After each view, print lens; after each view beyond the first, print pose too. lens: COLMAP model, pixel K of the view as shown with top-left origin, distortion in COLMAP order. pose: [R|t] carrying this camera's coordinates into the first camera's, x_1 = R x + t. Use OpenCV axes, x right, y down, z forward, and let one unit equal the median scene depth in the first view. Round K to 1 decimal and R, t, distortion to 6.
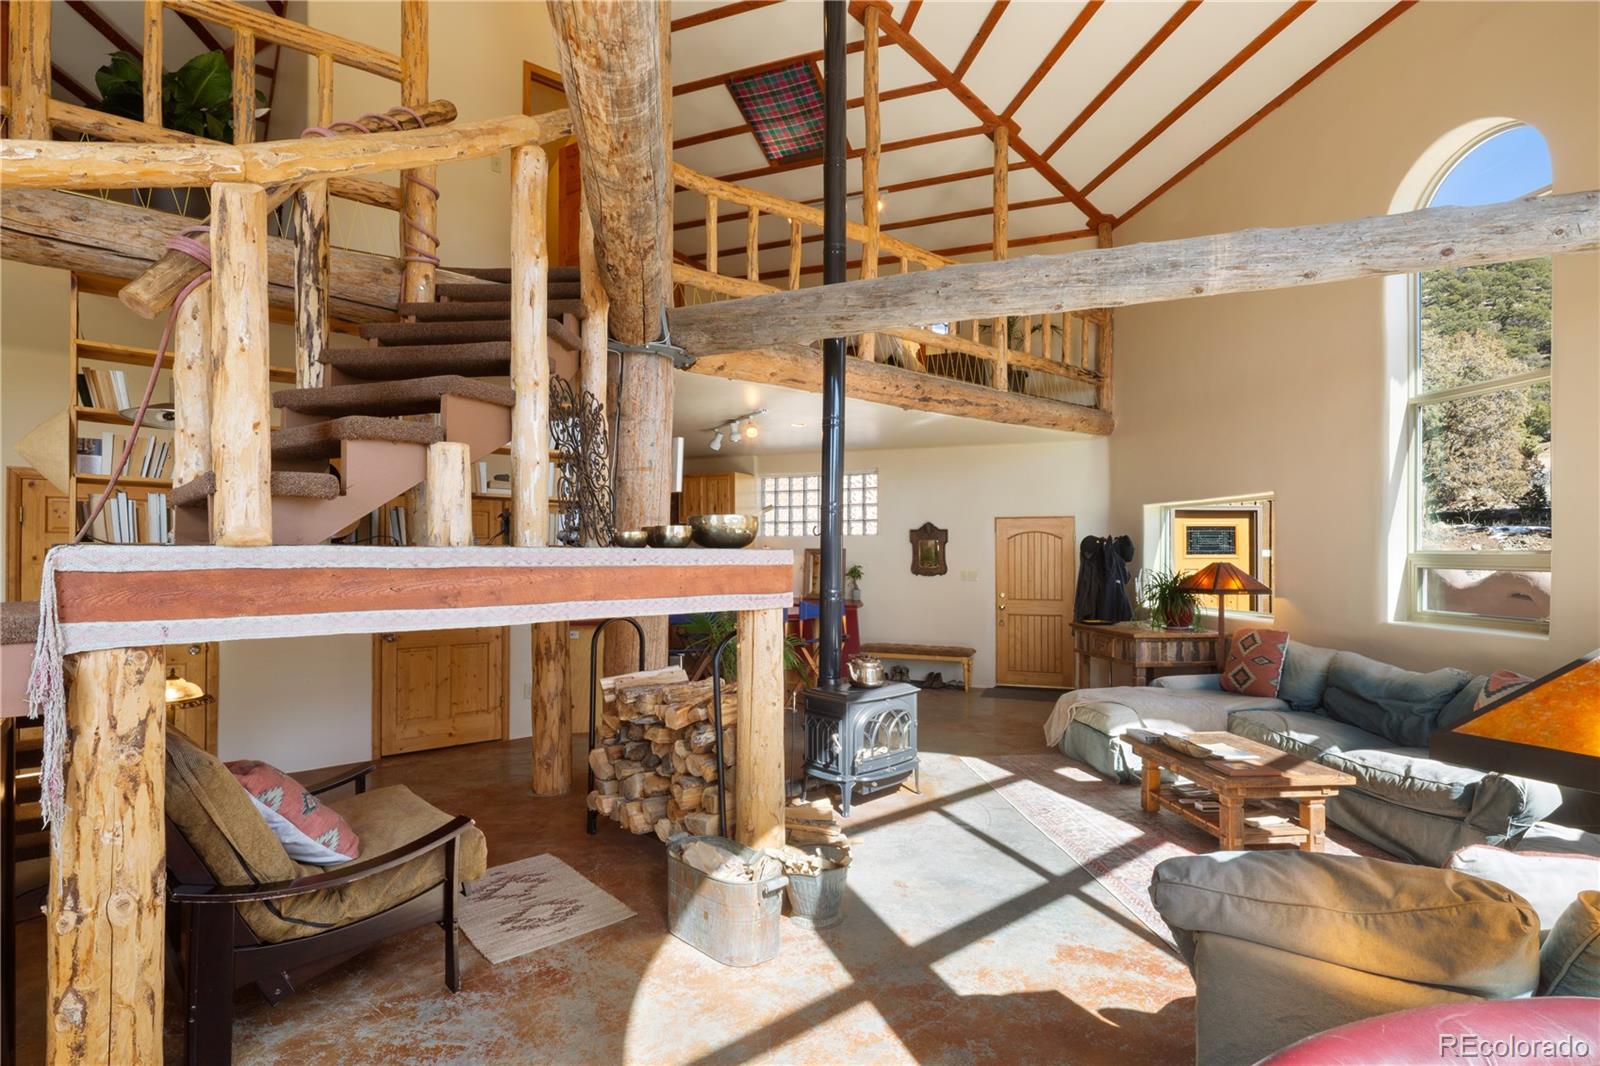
lens RADIAL K [[782.0, 0, 800.3], [0, 782.0, 545.0], [0, 0, 1]] dist [0.002562, -0.000977]
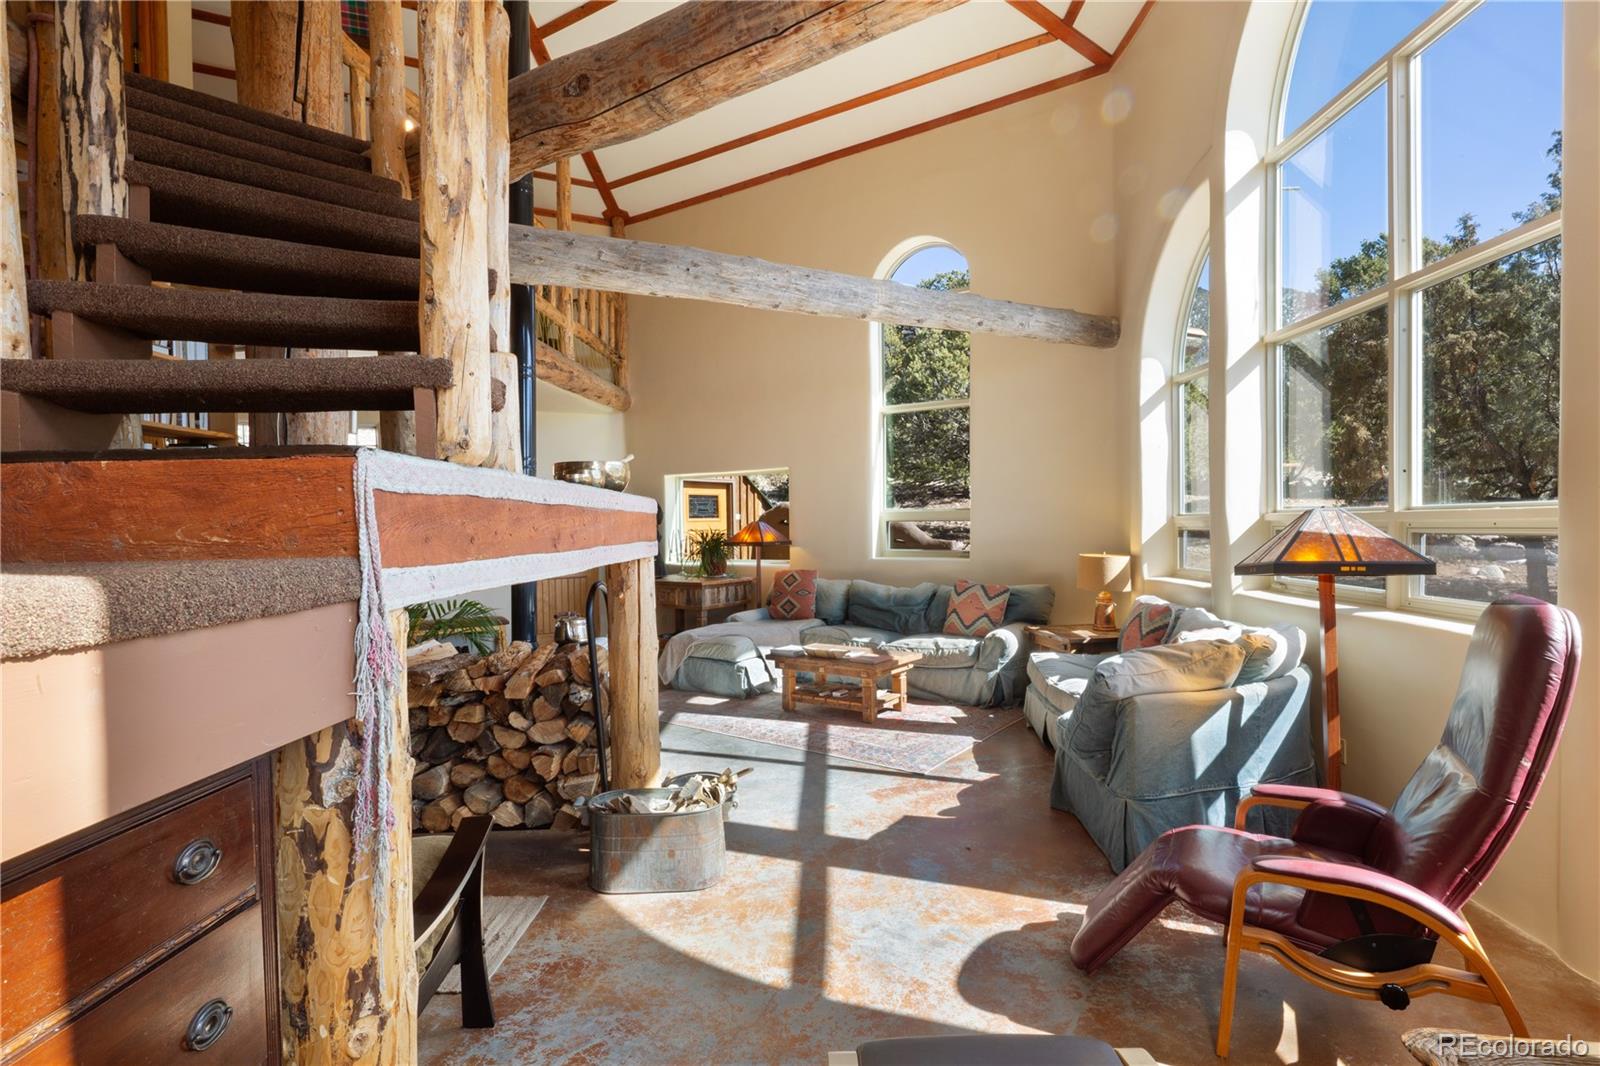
lens RADIAL K [[778.2, 0, 807.8], [0, 778.2, 539.4], [0, 0, 1]] dist [0.001249, -0.000871]
pose [[0.665904, -0.025742, 0.745593, -0.517897], [0.008536, 0.999602, 0.026888, 0.026721], [-0.745989, -0.011541, 0.665858, 0.136802]]
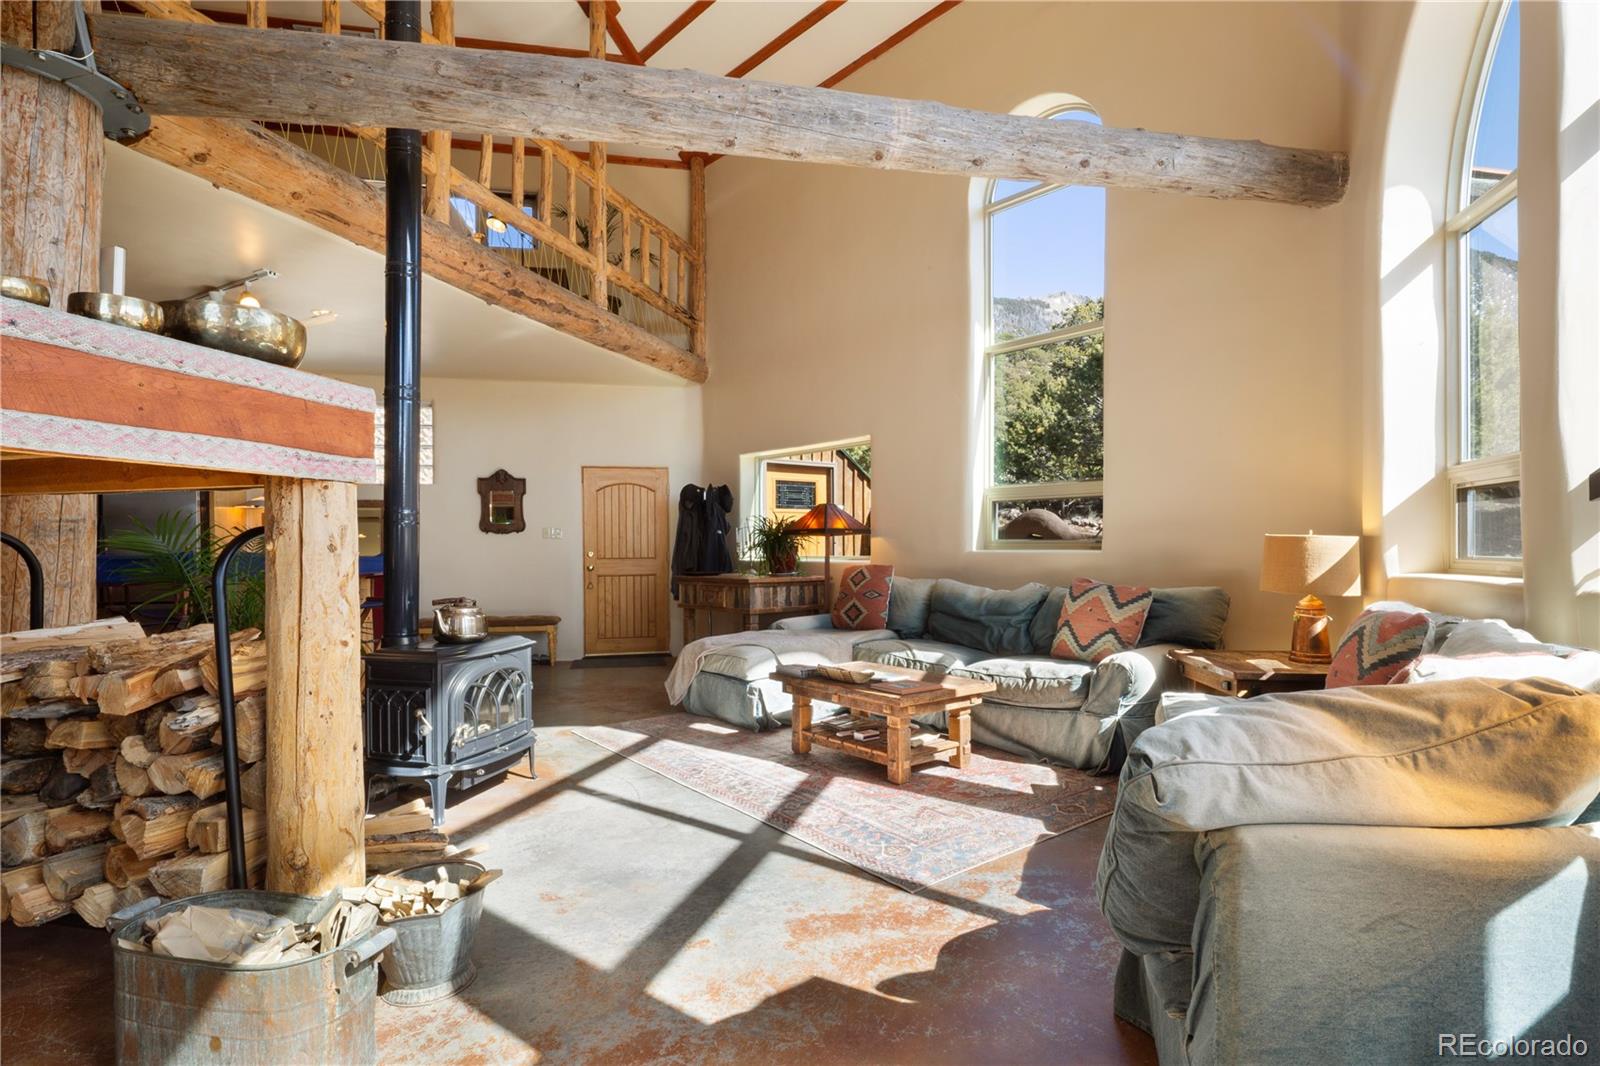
lens RADIAL K [[788.9, 0, 799.4], [0, 788.9, 551.7], [0, 0, 1]] dist [0.001938, -0.001740]
pose [[0.842009, -0.009927, 0.539373, -0.051156], [0.001713, 0.999875, 0.015728, 0.098807], [-0.539461, -0.012320, 0.841920, 0.249853]]
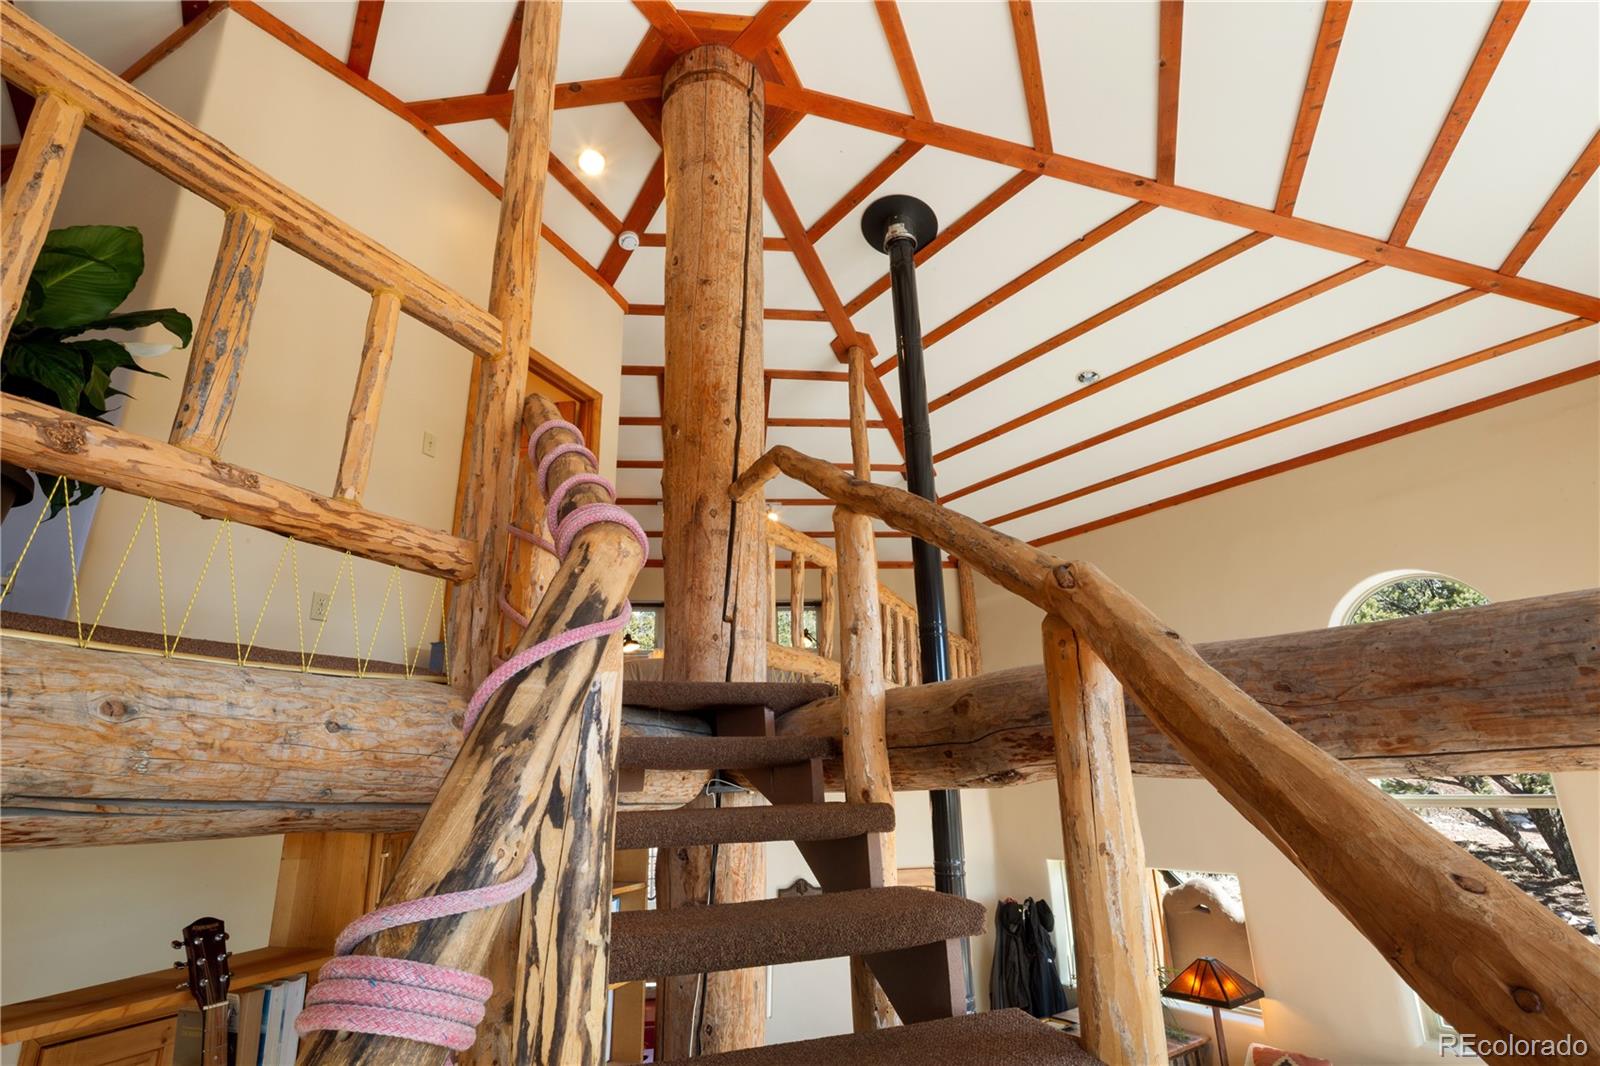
lens RADIAL K [[778.2, 0, 807.8], [0, 778.2, 539.4], [0, 0, 1]] dist [0.001249, -0.000871]
pose [[0.887733, 0.115446, 0.445649, -0.511560], [0.023558, 0.955385, -0.294421, -0.285010], [-0.459756, 0.271866, 0.845407, 0.442089]]
